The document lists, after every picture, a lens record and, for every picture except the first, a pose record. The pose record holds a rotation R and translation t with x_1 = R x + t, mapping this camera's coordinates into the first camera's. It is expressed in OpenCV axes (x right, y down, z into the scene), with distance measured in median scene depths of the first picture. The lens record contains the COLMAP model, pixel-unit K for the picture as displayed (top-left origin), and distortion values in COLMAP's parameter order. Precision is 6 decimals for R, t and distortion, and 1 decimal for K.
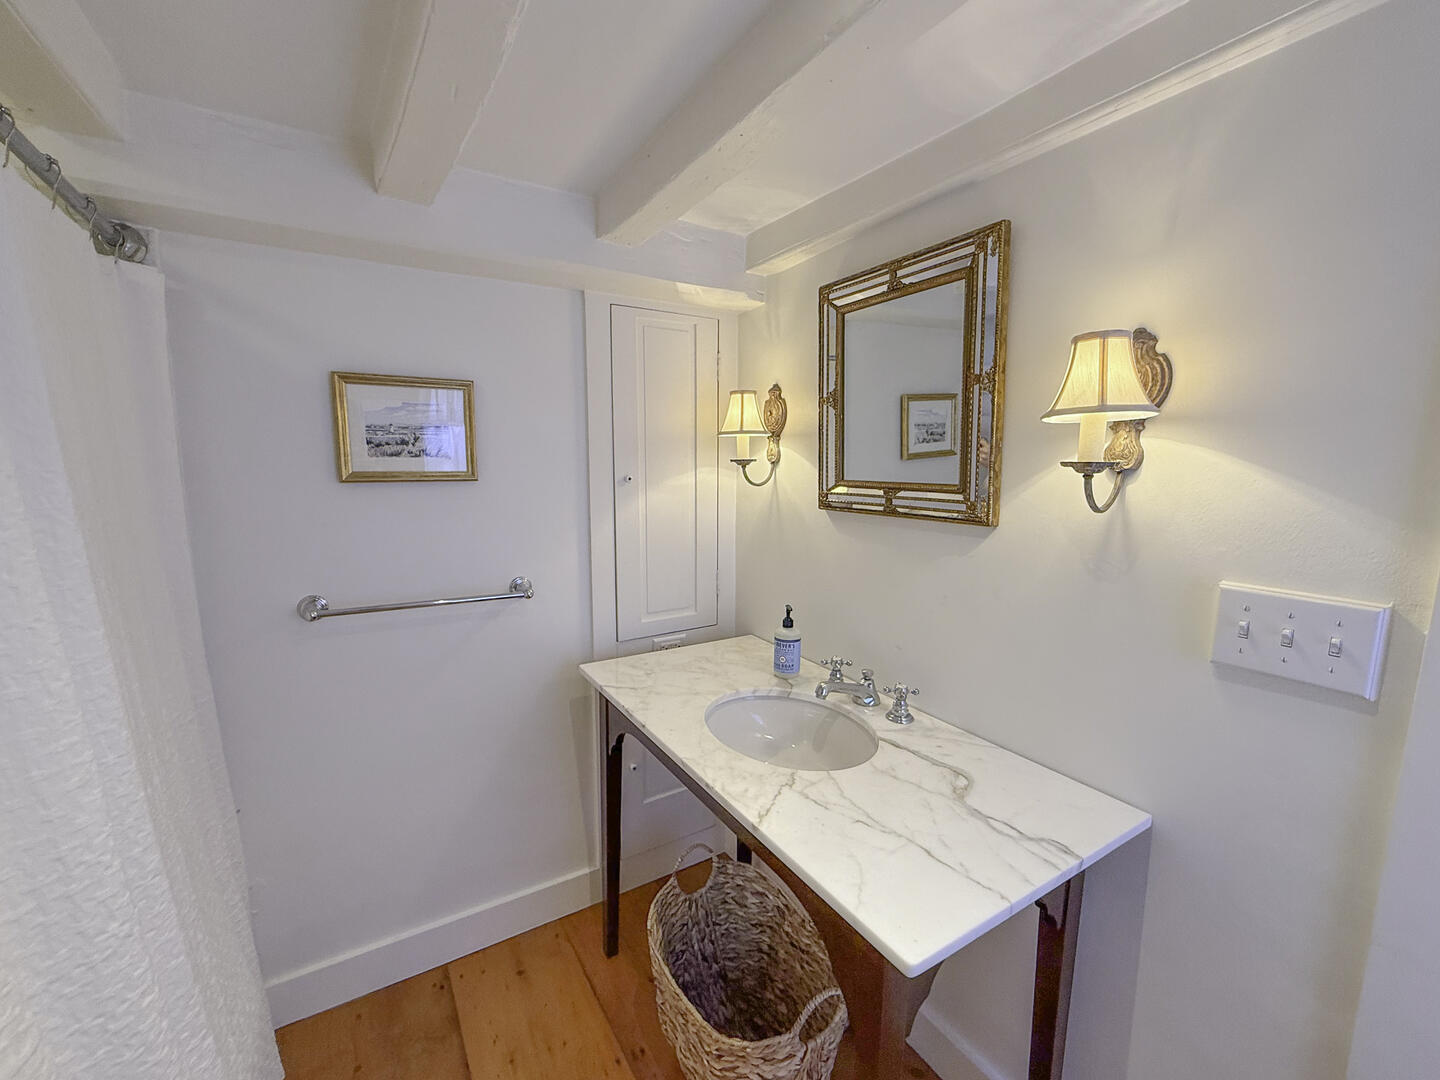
lens RADIAL K [[606.6, 0, 716.9], [0, 606.6, 541.4], [0, 0, 1]] dist [0.000192, 0.000176]
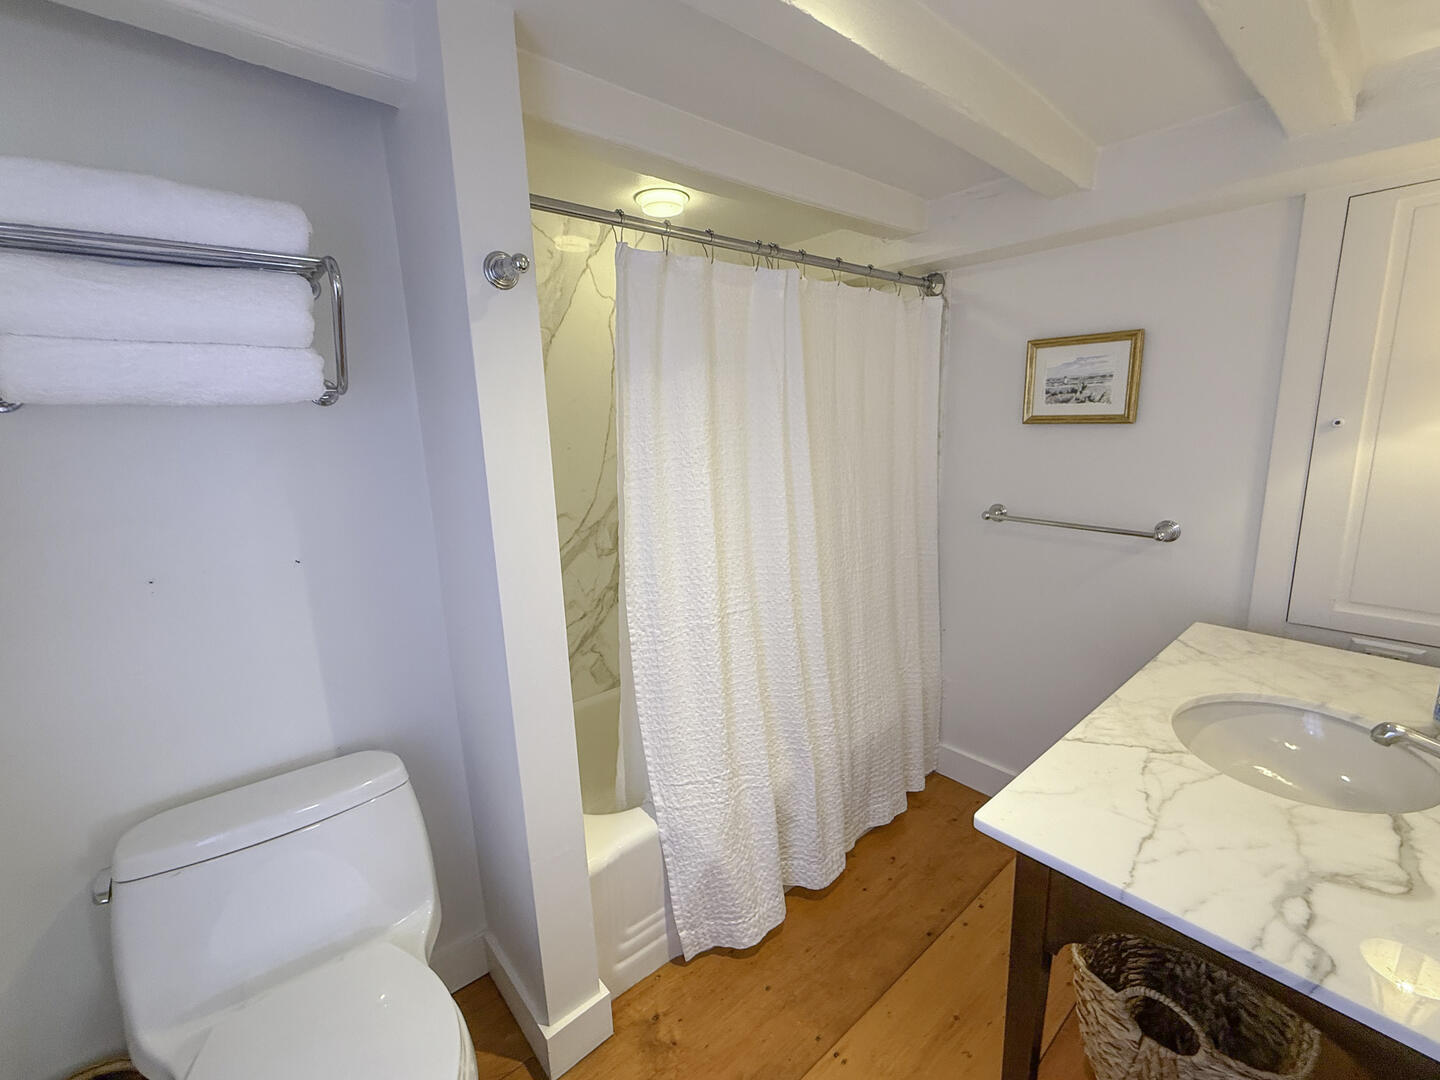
lens RADIAL K [[606.6, 0, 717.1], [0, 606.6, 536.6], [0, 0, 1]] dist [0.000192, 0.000176]
pose [[0.165802, 0.188173, -0.968040, 0.602542], [-0.106716, 0.979285, 0.172081, -0.009892], [0.980368, 0.074774, 0.182448, 0.096641]]
